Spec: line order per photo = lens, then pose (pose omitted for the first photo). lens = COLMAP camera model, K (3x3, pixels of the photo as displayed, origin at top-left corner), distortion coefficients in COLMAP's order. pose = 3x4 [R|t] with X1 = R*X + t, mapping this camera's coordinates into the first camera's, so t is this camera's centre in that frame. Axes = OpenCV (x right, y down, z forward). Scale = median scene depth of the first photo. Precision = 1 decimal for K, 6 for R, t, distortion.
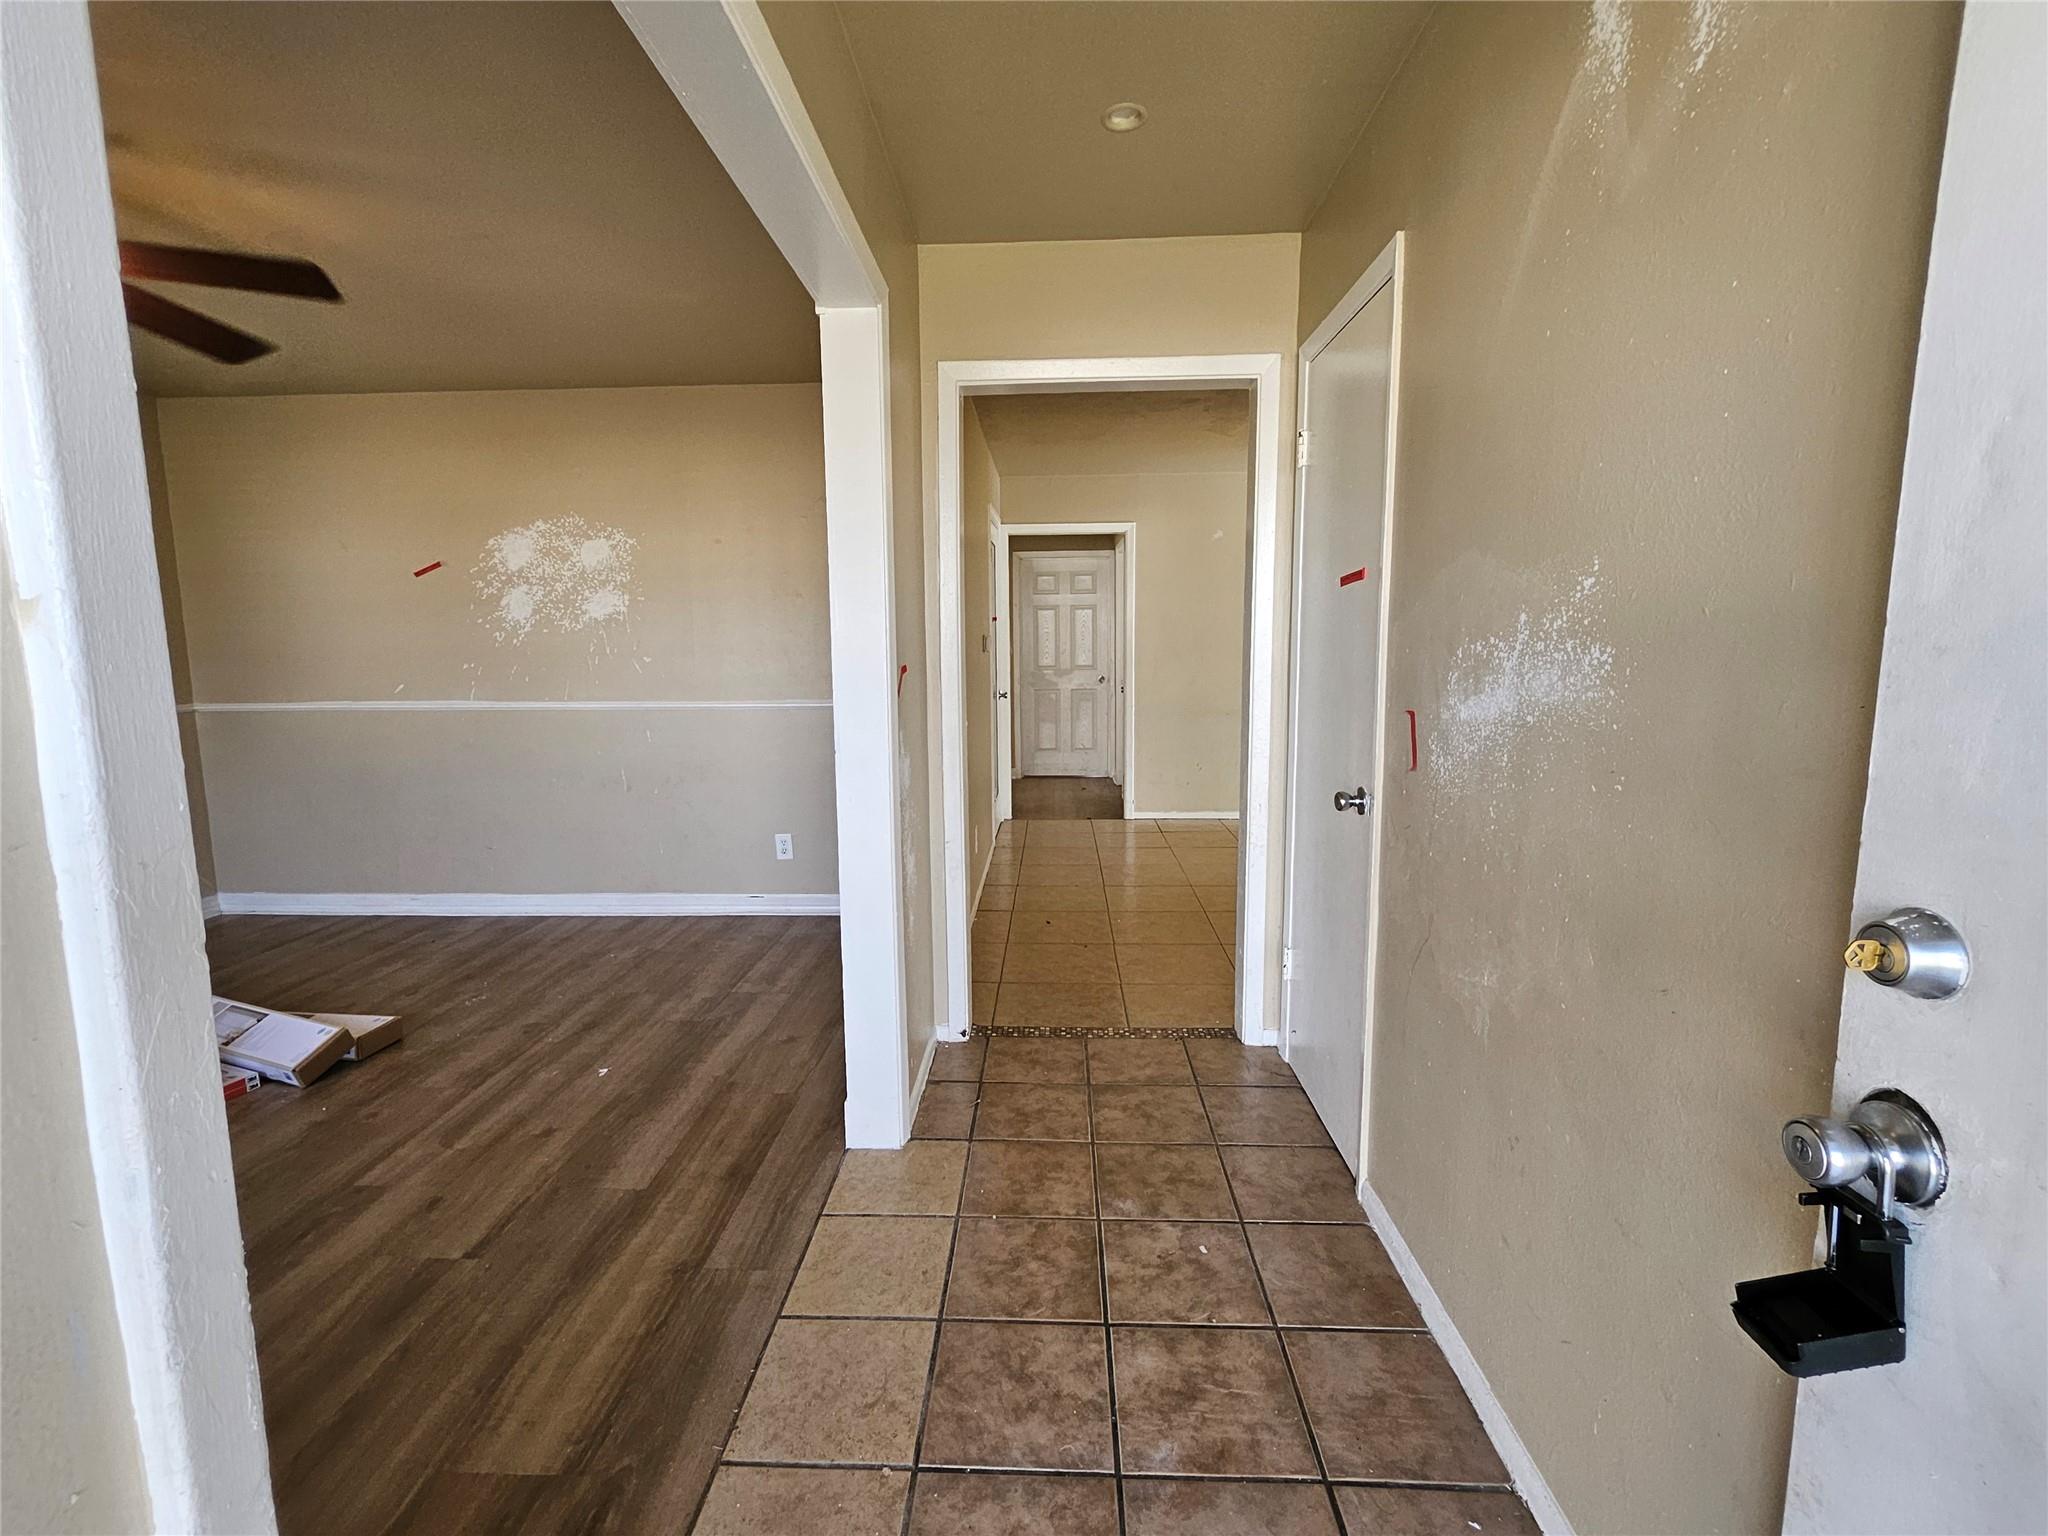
lens RADIAL K [[916.7, 0, 1020.3], [0, 916.7, 758.9], [0, 0, 1]] dist [0.013024, -0.010422]
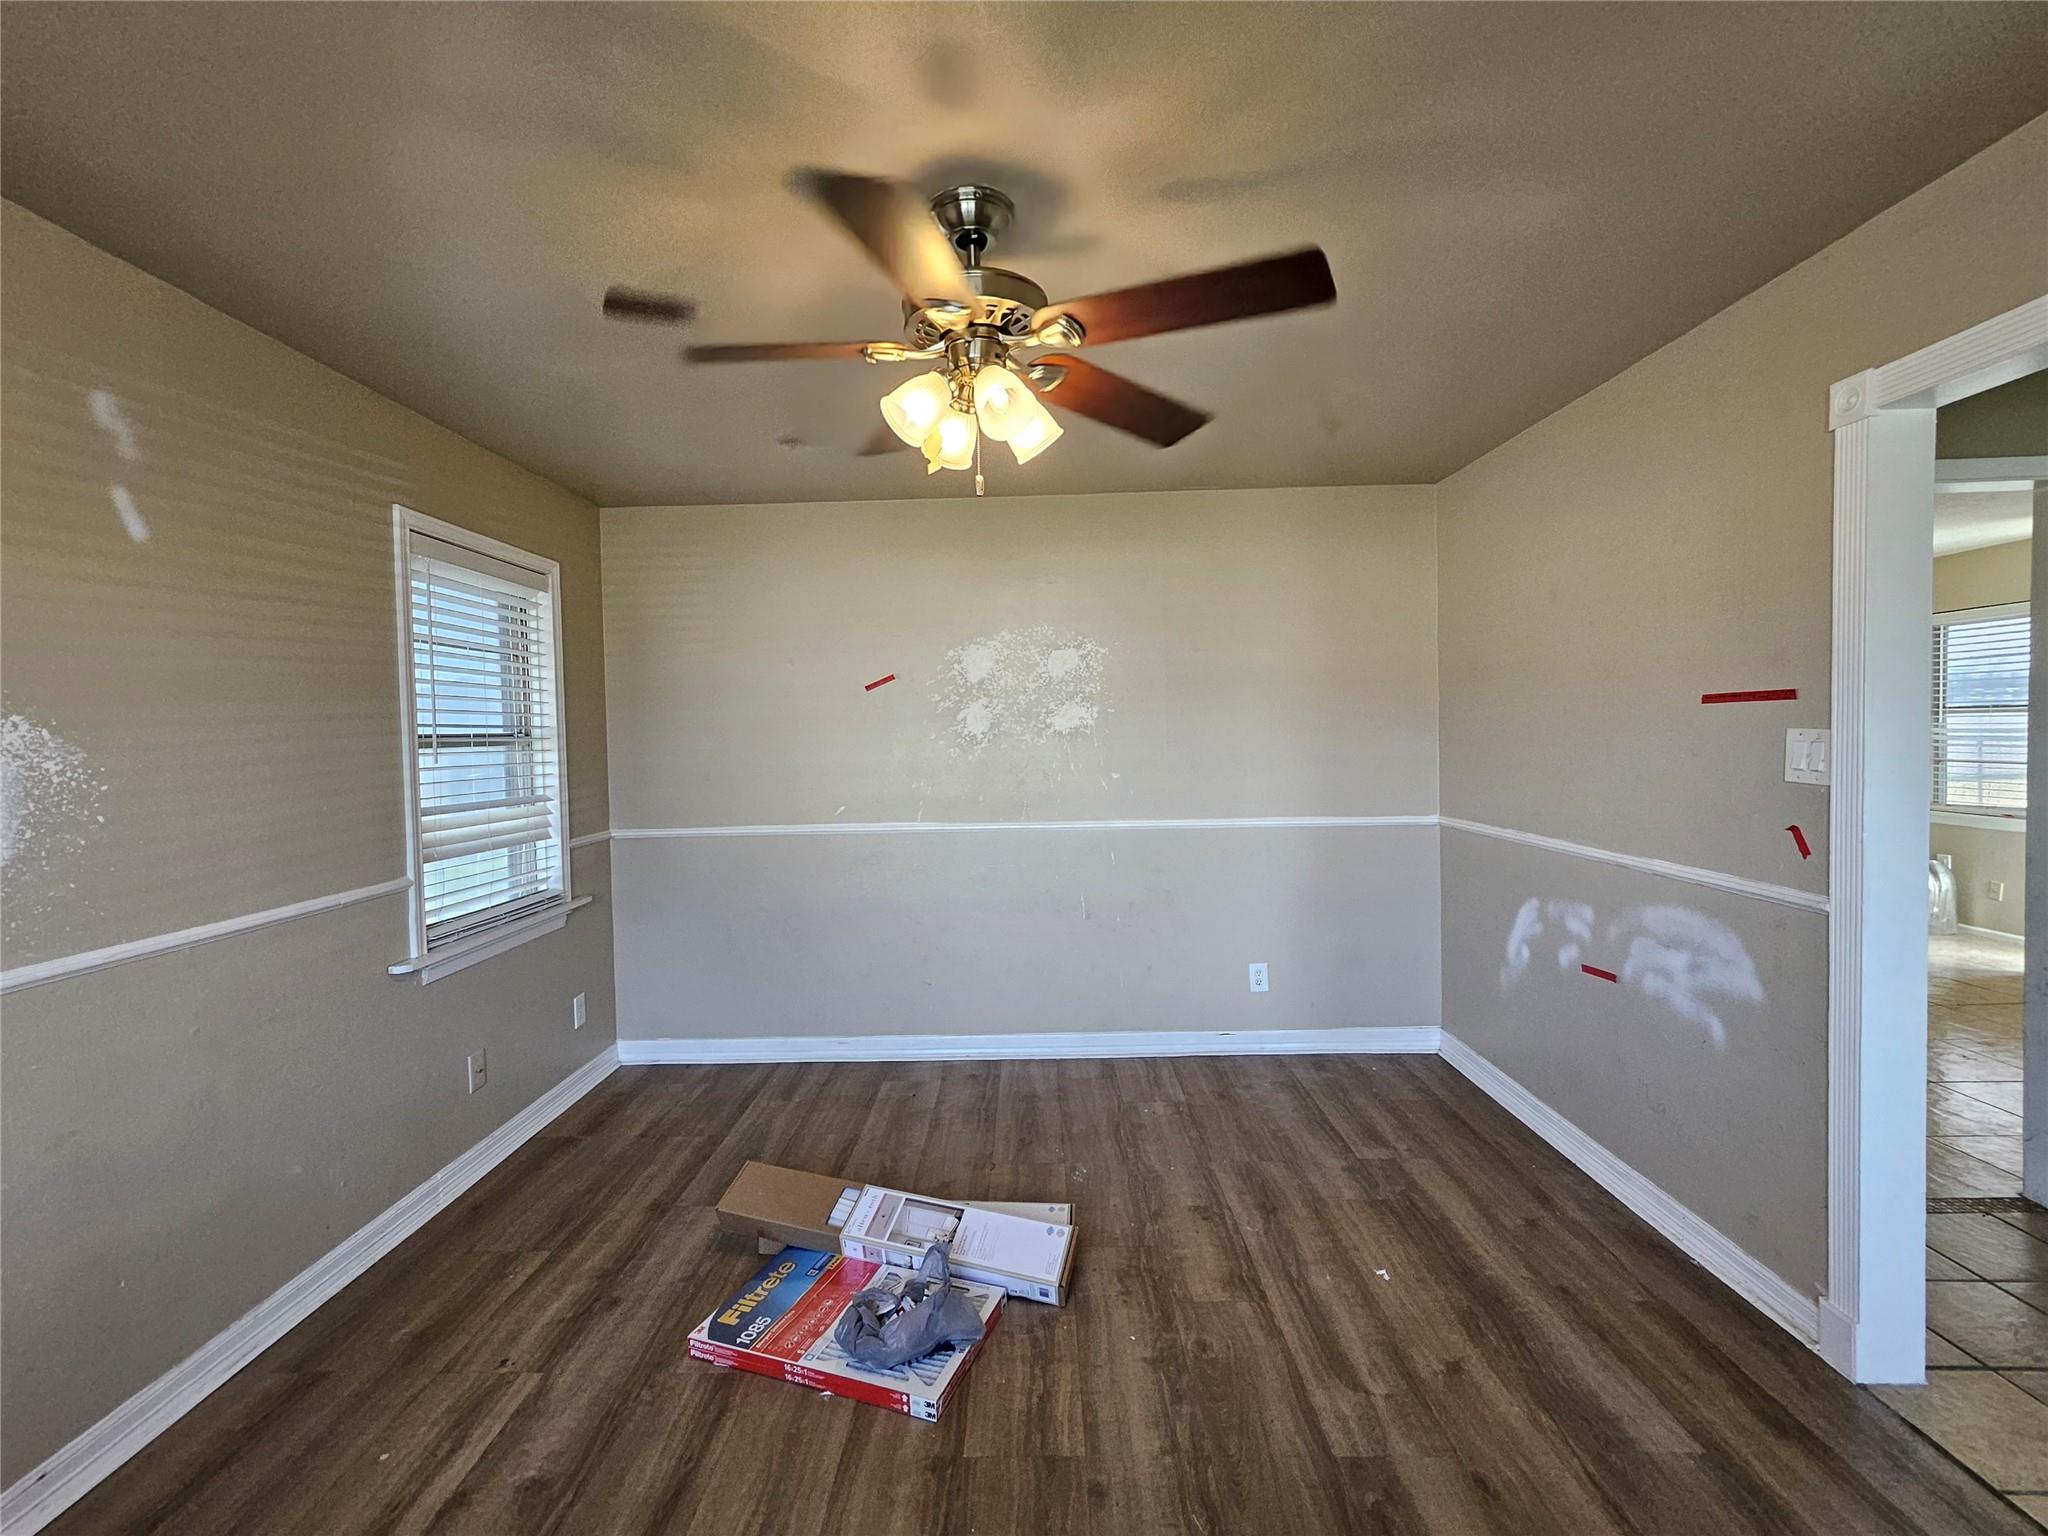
lens RADIAL K [[916.7, 0, 1020.3], [0, 916.7, 758.9], [0, 0, 1]] dist [0.013024, -0.010422]
pose [[0.999662, -0.012360, 0.022851, -0.615609], [0.014597, 0.994833, -0.100472, -0.038780], [-0.021491, 0.100772, 0.994677, 0.091637]]
